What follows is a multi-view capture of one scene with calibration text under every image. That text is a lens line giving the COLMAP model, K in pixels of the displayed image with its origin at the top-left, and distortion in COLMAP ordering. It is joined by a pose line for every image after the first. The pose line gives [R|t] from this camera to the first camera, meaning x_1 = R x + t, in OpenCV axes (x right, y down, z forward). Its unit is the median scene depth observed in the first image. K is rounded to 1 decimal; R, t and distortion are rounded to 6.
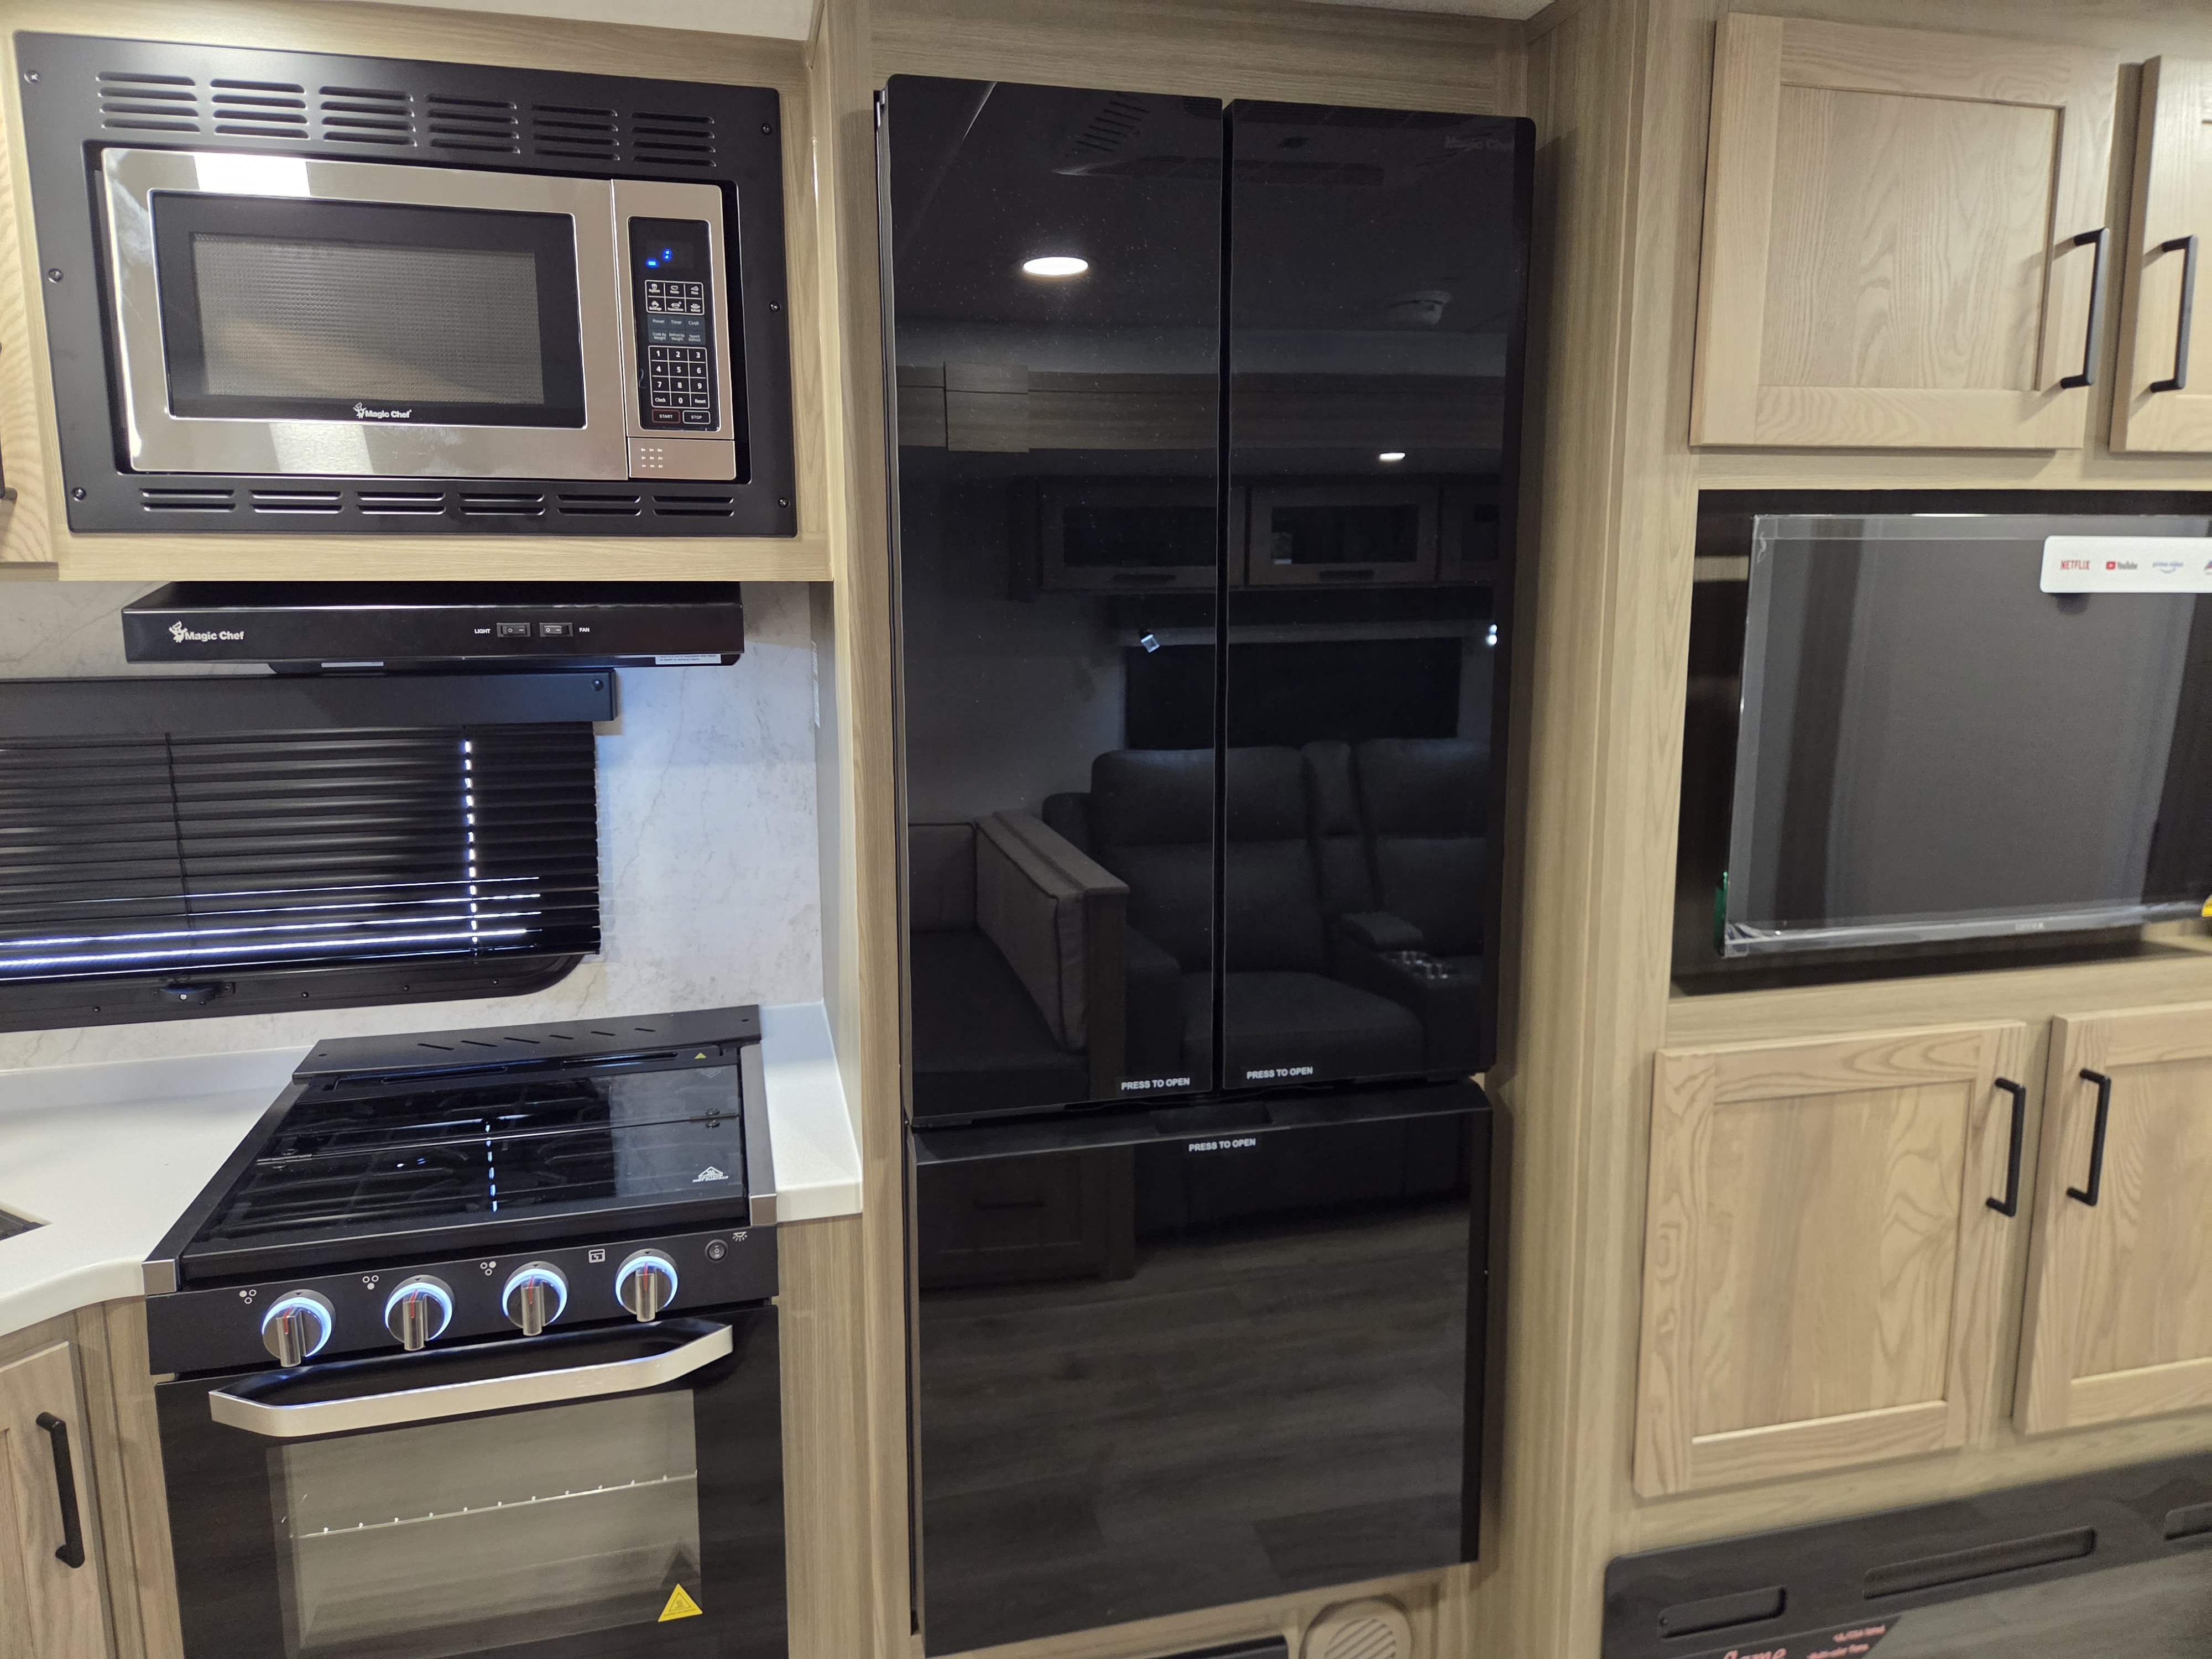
lens RADIAL K [[1475.0, 0, 1097.8], [0, 1475.0, 798.2], [0, 0, 1]] dist [0.061706, -0.051479]
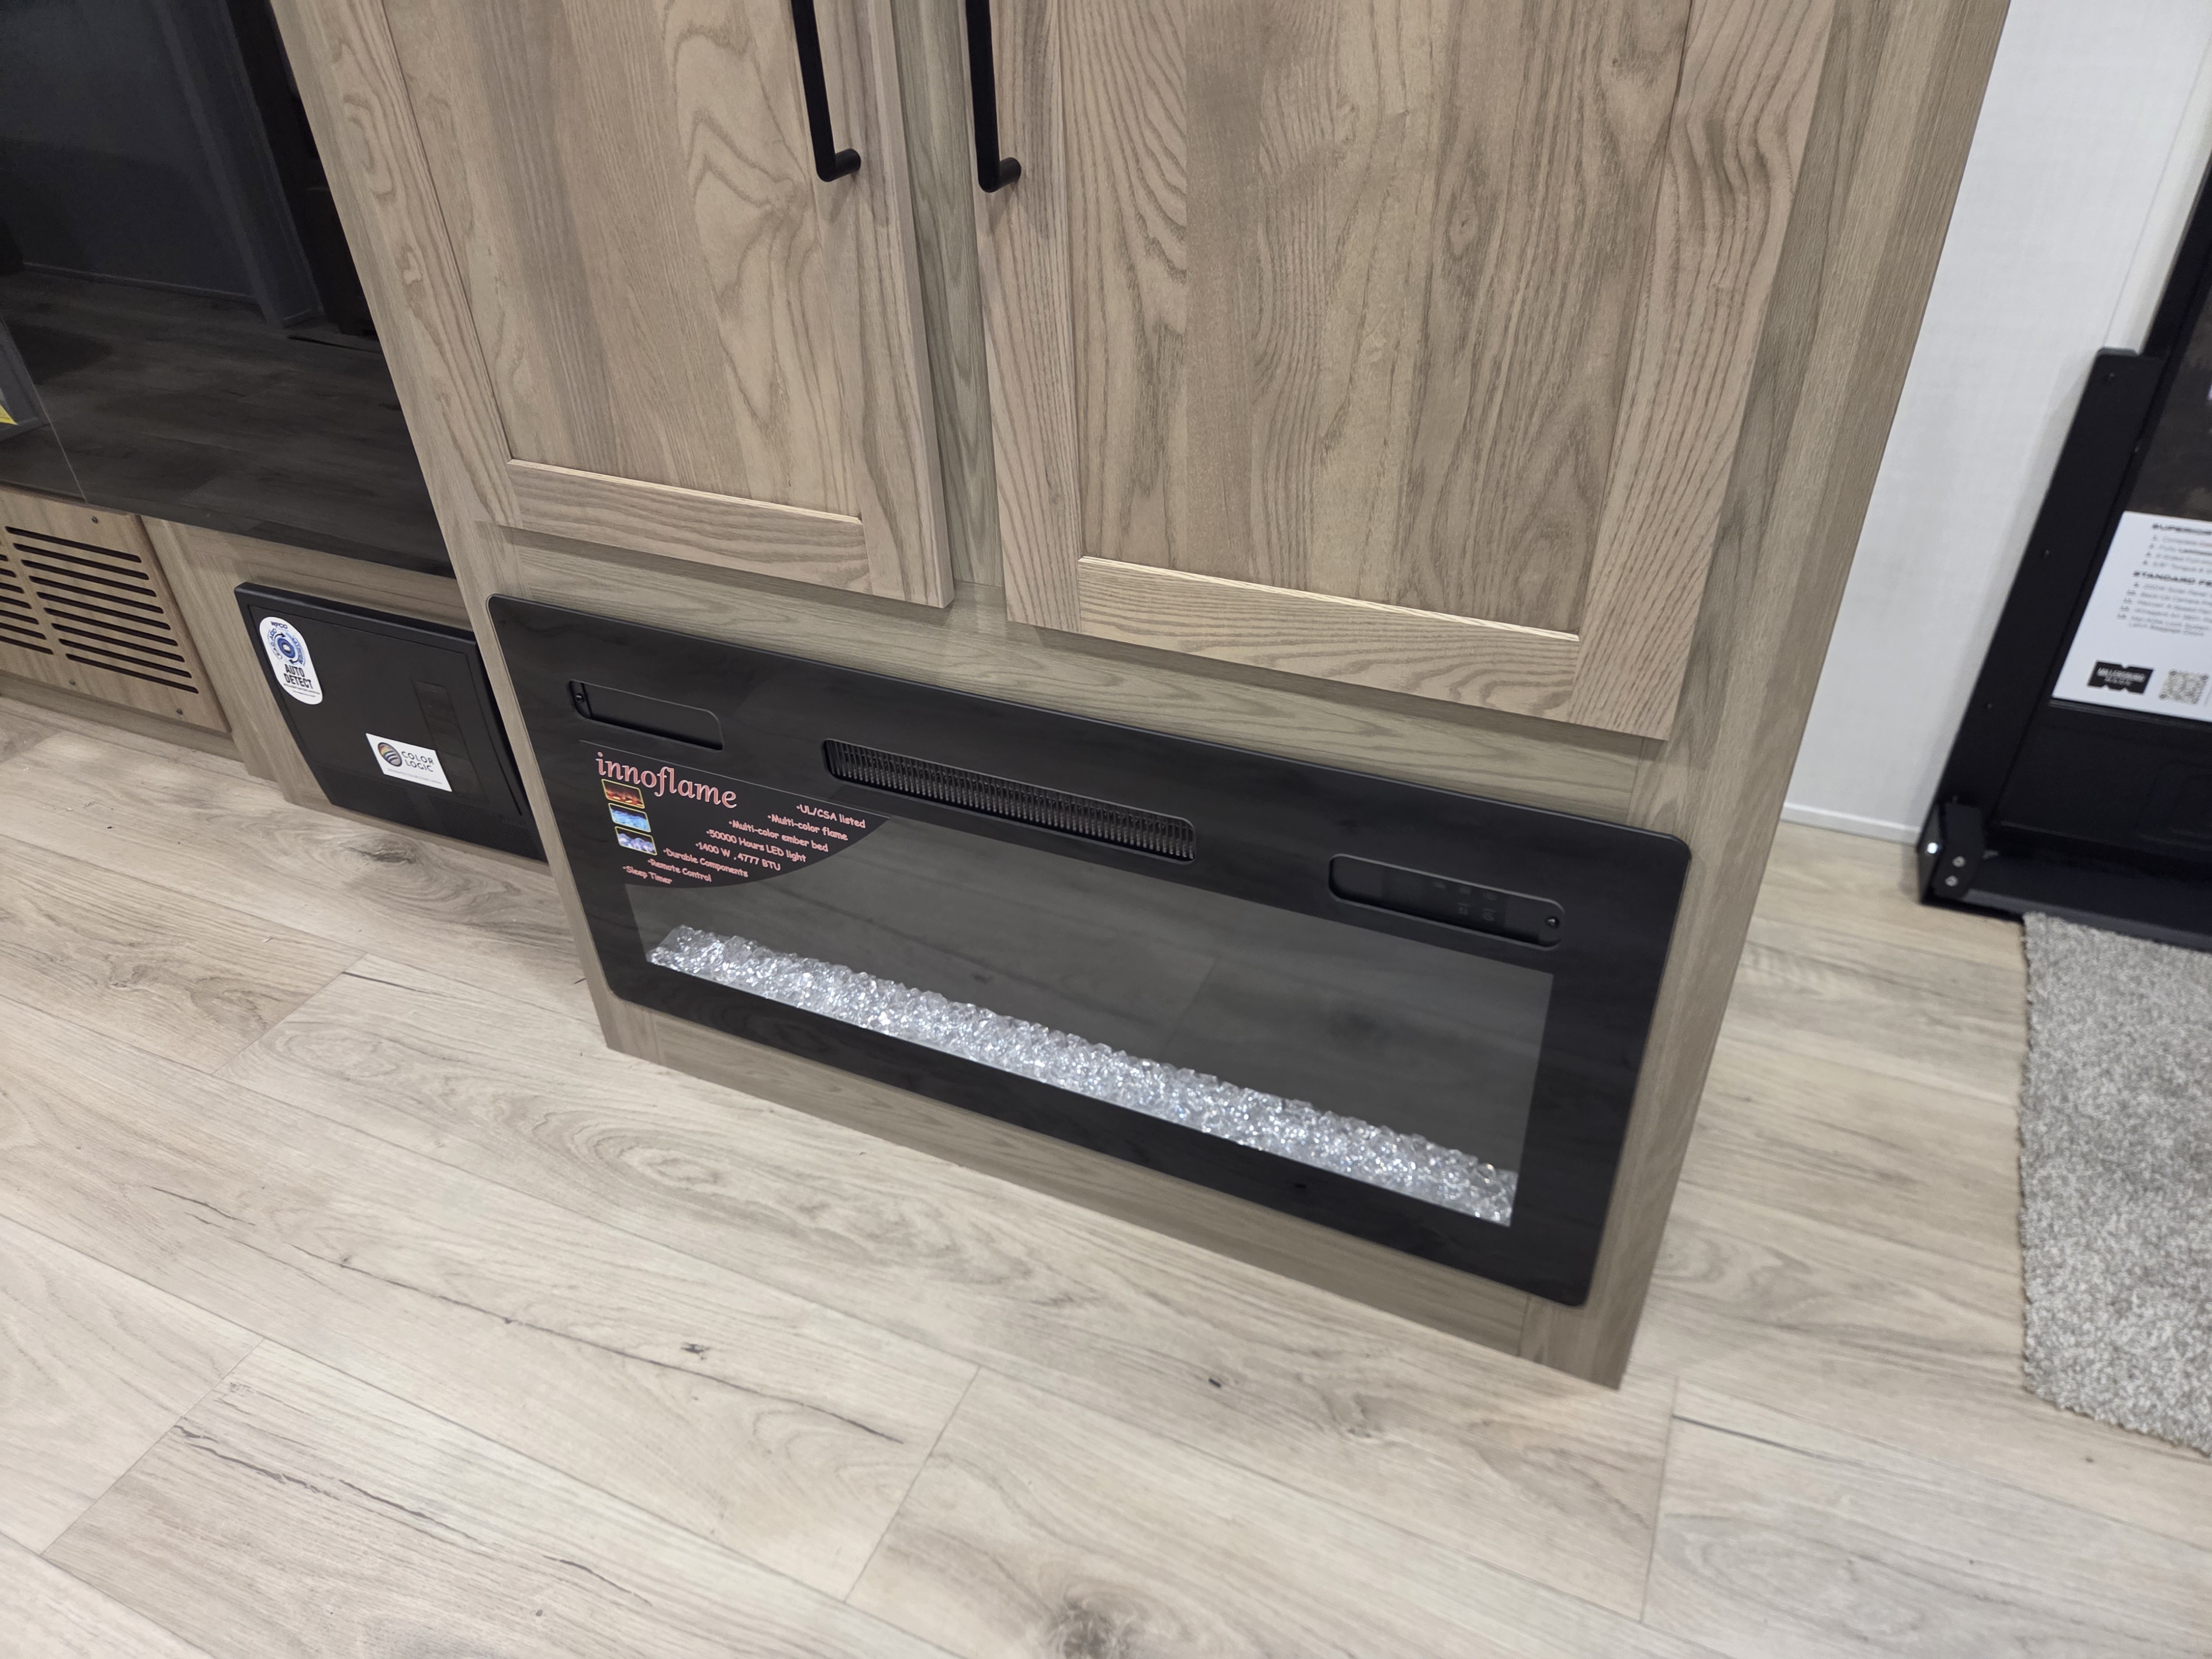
lens RADIAL K [[1483.0, 0, 1082.2], [0, 1483.0, 842.9], [0, 0, 1]] dist [0.062547, -0.057956]
pose [[0.779554, 0.346099, -0.522026, 1.070048], [-0.061520, 0.871741, 0.486089, 0.224553], [0.623307, -0.346817, 0.700861, 0.610745]]
